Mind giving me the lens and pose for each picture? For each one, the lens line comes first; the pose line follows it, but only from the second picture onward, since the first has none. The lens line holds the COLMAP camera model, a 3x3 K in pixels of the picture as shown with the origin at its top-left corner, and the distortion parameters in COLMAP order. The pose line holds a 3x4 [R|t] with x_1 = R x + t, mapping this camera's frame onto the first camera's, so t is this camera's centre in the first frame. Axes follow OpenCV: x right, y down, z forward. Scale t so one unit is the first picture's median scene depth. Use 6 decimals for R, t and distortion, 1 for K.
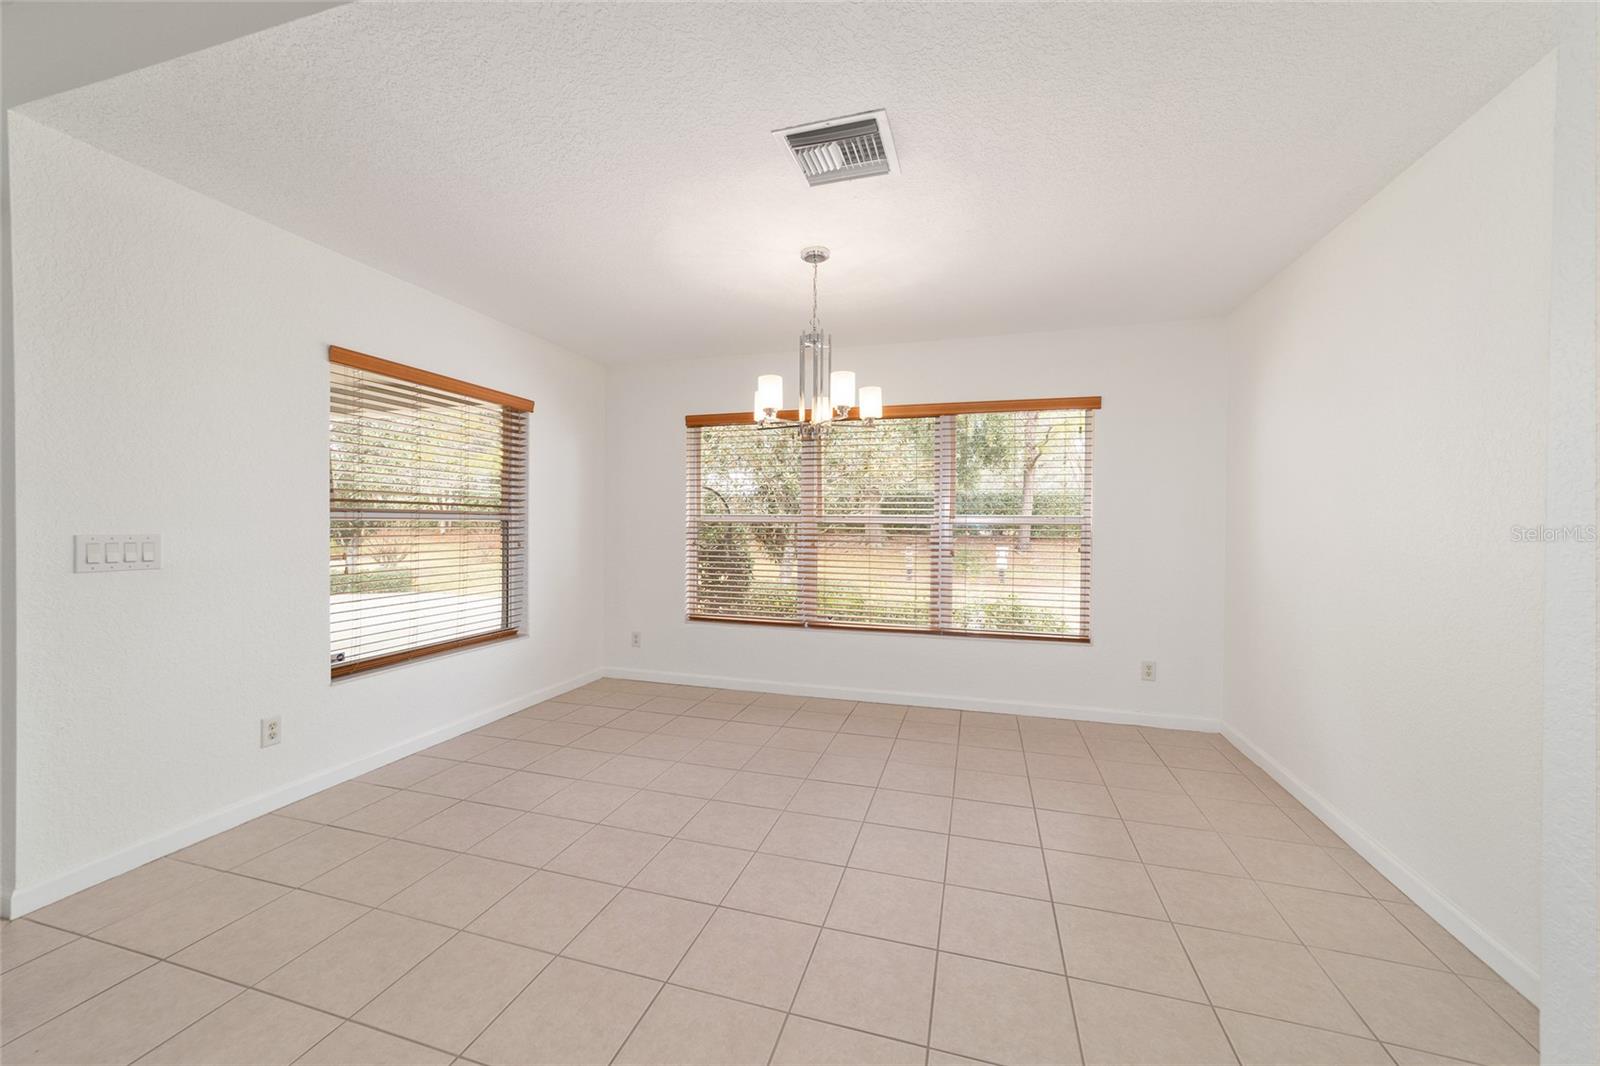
lens RADIAL K [[610.2, 0, 794.6], [0, 610.2, 529.1], [0, 0, 1]] dist [-0.021042, 0.009563]
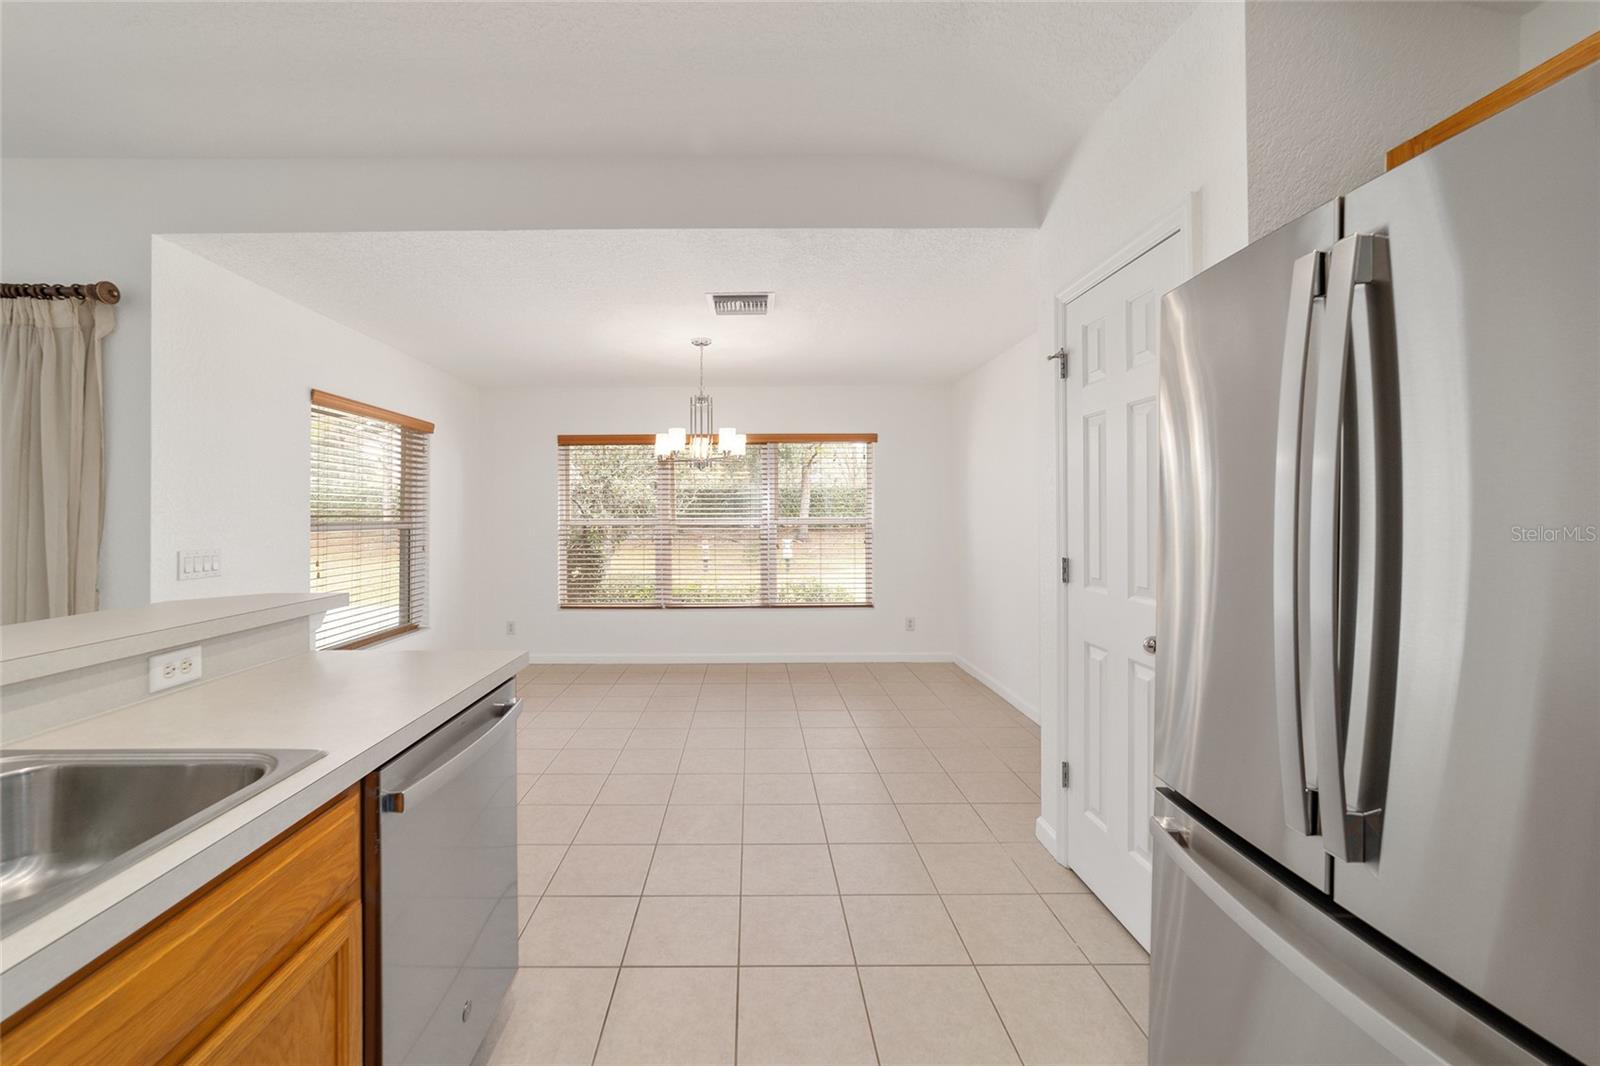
lens RADIAL K [[620.9, 0, 758.9], [0, 620.9, 512.4], [0, 0, 1]] dist [0.000420, -0.000017]
pose [[0.954768, -0.009919, 0.297185, -0.187718], [0.014618, 0.999801, -0.013596, -0.017539], [-0.296991, 0.017325, 0.954723, -0.296447]]
